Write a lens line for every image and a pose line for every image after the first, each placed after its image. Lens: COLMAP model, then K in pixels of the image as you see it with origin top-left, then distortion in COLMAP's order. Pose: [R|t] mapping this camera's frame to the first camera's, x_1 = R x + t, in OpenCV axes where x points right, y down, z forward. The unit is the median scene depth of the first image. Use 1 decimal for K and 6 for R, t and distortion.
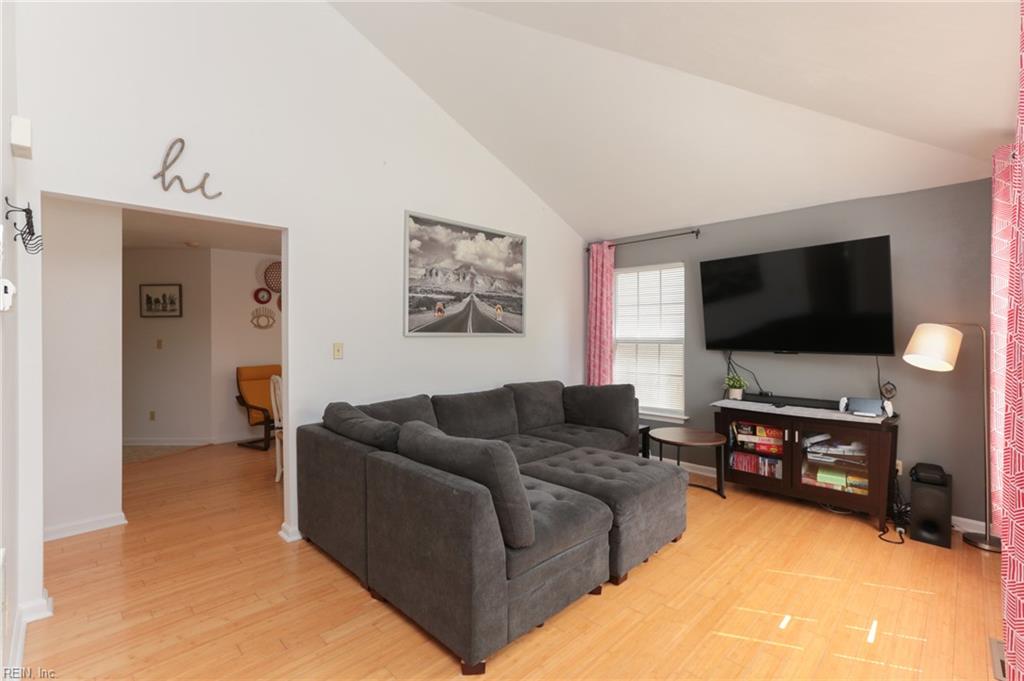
lens RADIAL K [[469.8, 0, 506.4], [0, 469.8, 335.6], [0, 0, 1]] dist [-0.017451, 0.010477]
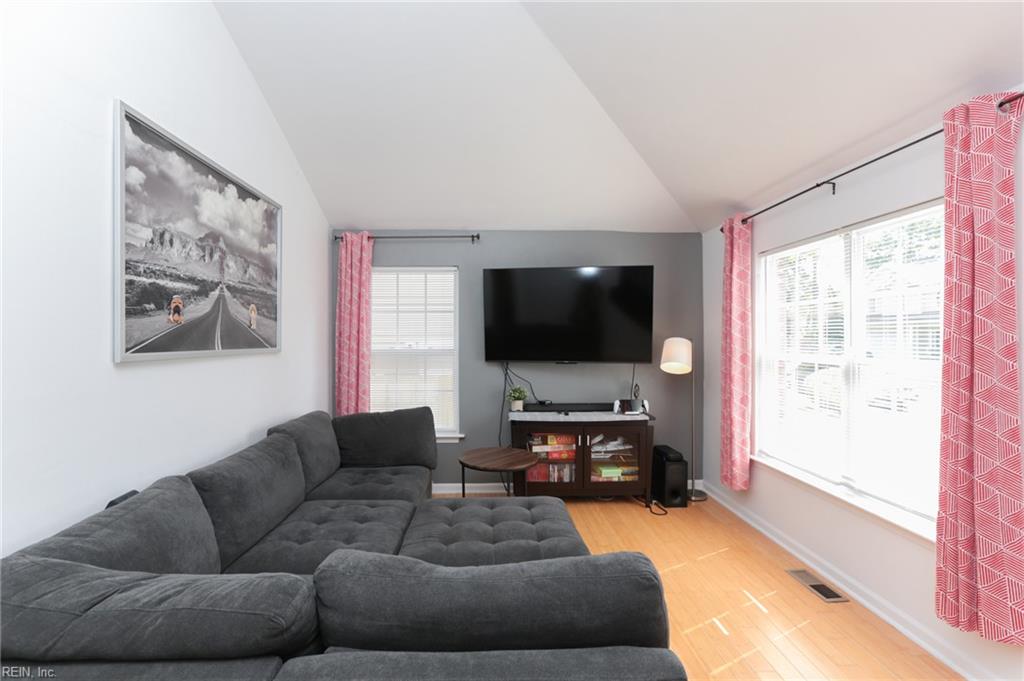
lens RADIAL K [[469.8, 0, 511.2], [0, 469.8, 340.0], [0, 0, 1]] dist [-0.017451, 0.010477]
pose [[0.679929, -0.005840, 0.733255, -0.272985], [0.005183, 0.999982, 0.003158, -0.019583], [-0.733260, 0.001654, 0.679947, 0.352455]]
